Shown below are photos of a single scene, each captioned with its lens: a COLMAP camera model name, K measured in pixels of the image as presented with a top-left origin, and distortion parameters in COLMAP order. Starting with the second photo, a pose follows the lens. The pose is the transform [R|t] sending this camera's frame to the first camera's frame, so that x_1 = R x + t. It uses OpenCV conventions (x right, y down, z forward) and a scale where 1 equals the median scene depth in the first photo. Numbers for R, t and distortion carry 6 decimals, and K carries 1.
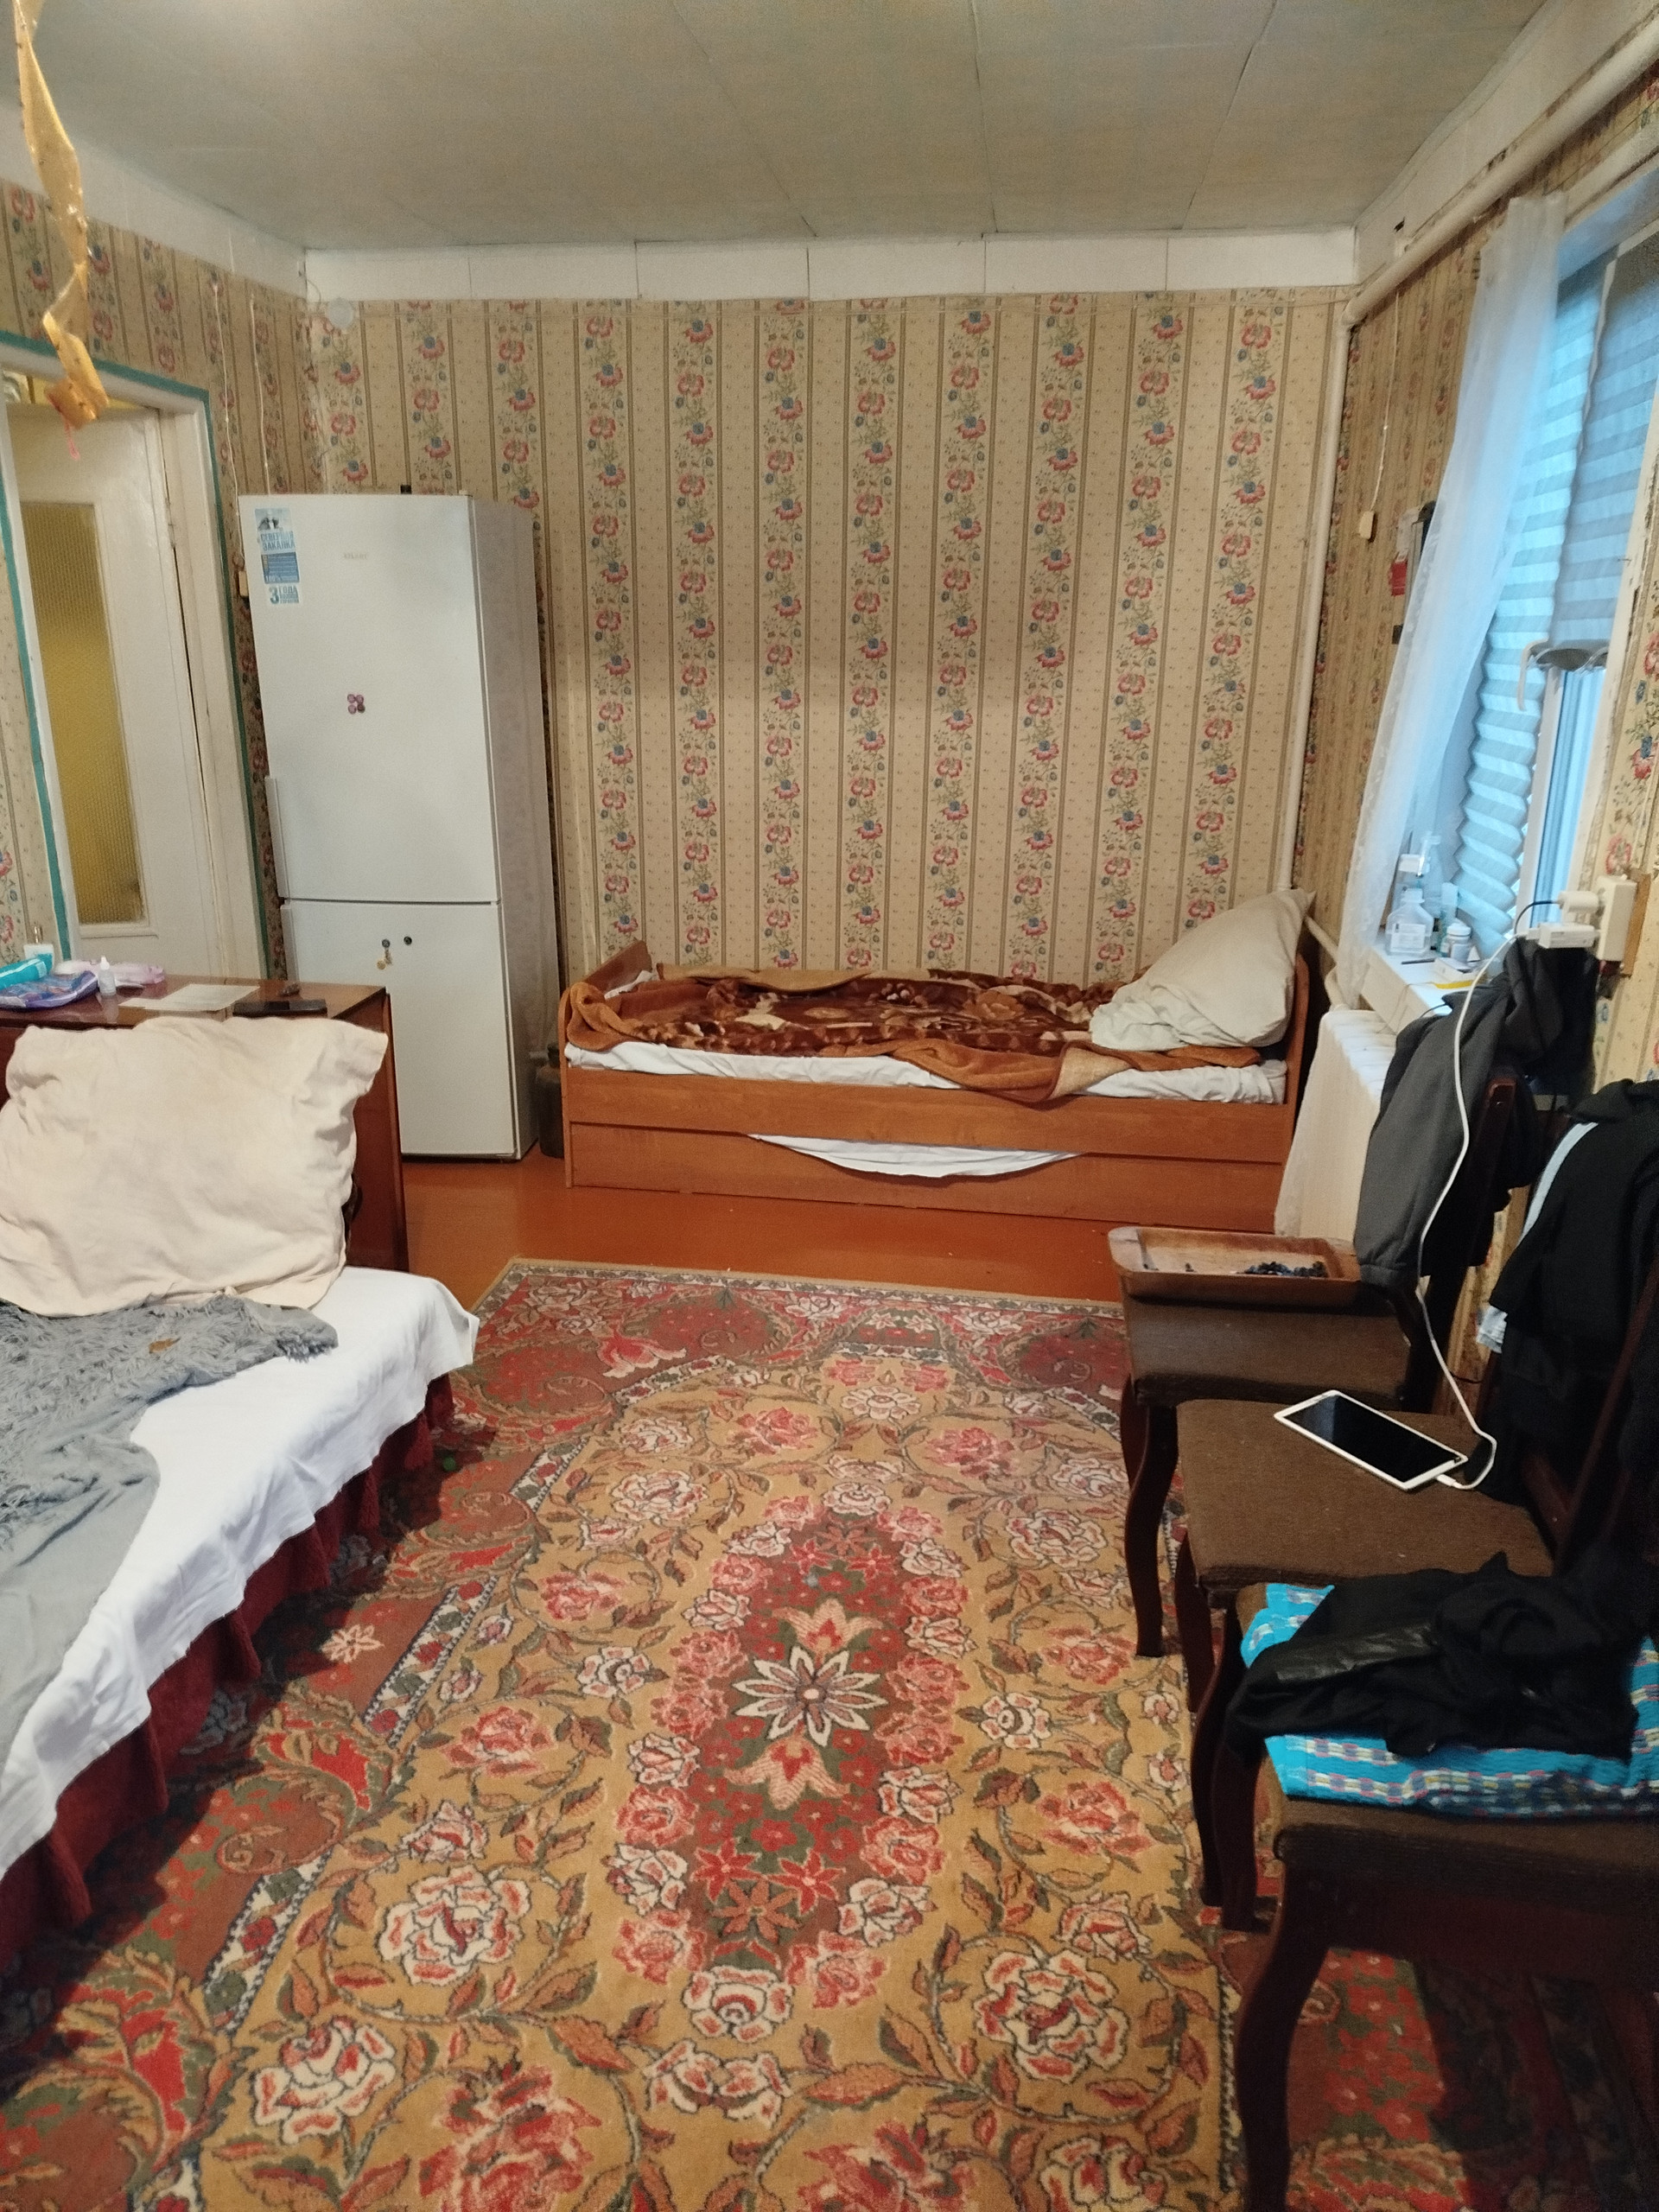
lens RADIAL K [[1486.6, 0, 826.4], [0, 1486.6, 1104.2], [0, 0, 1]] dist [0.002267, -0.028285]
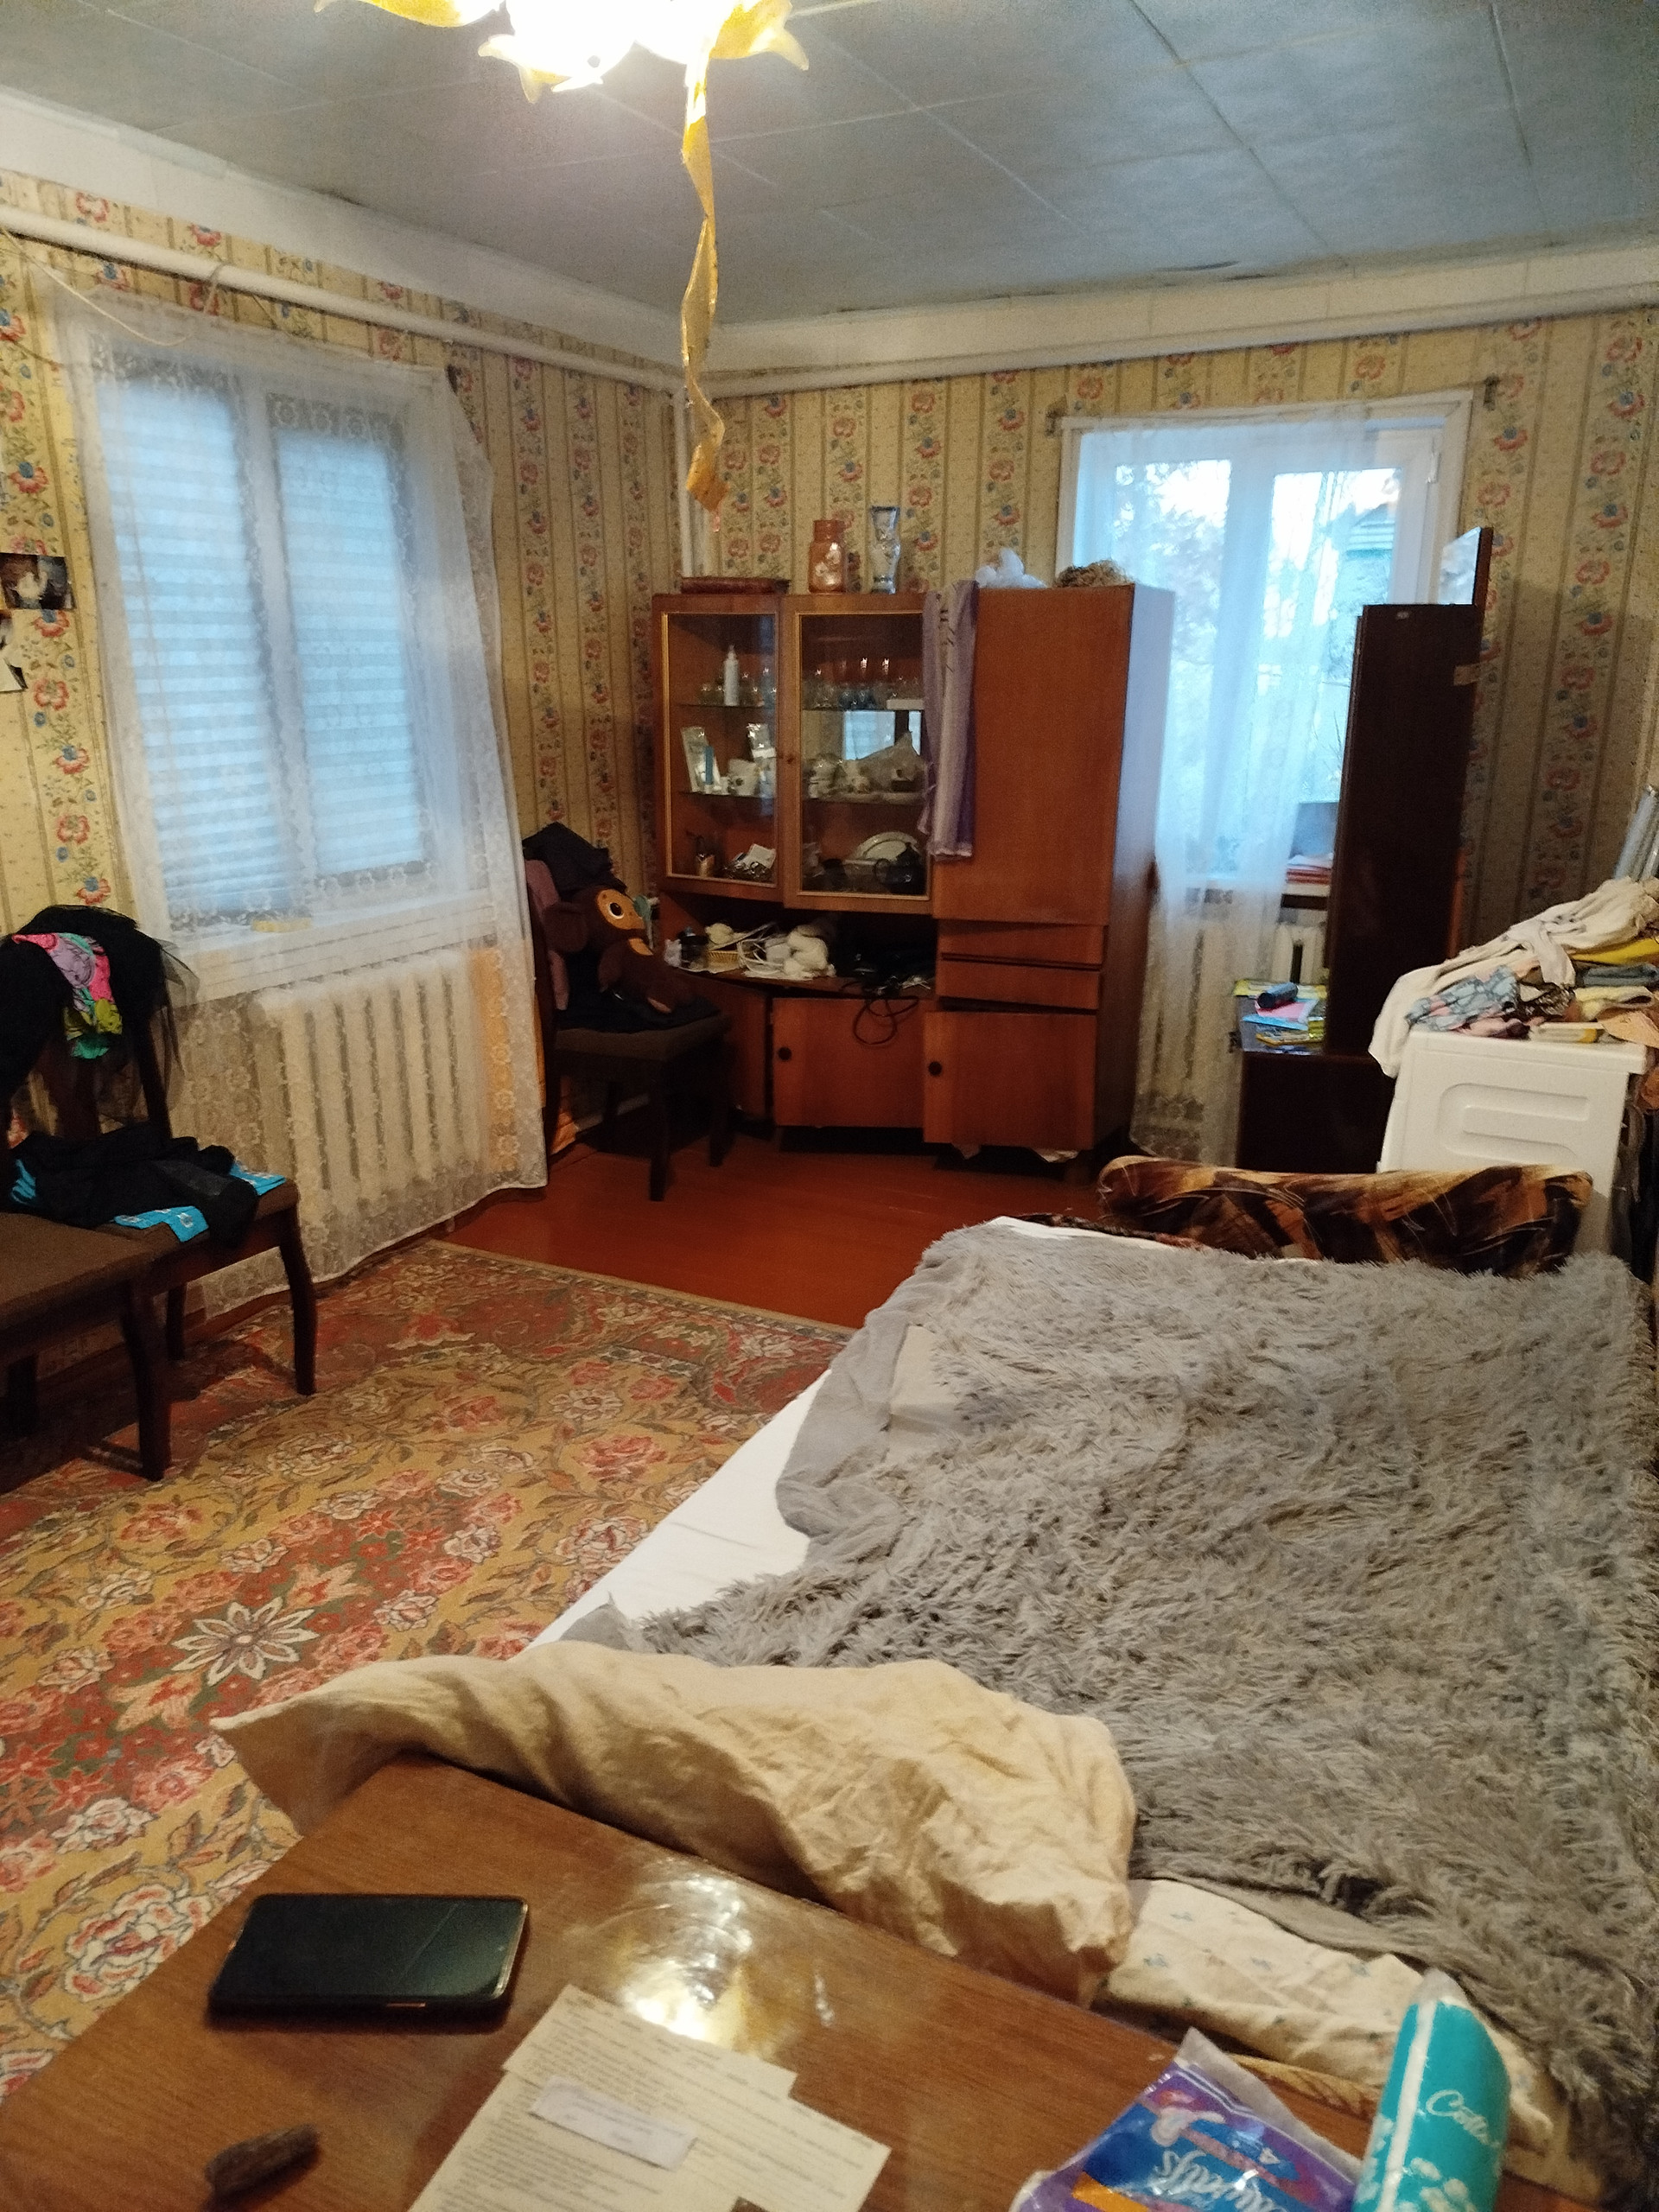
lens RADIAL K [[1486.6, 0, 827.1], [0, 1486.6, 1110.2], [0, 0, 1]] dist [0.002267, -0.028285]
pose [[-0.941442, -0.113159, 0.317620, -0.795130], [0.089984, 0.823514, 0.560114, -0.543975], [-0.324946, 0.555895, -0.765108, 1.659482]]
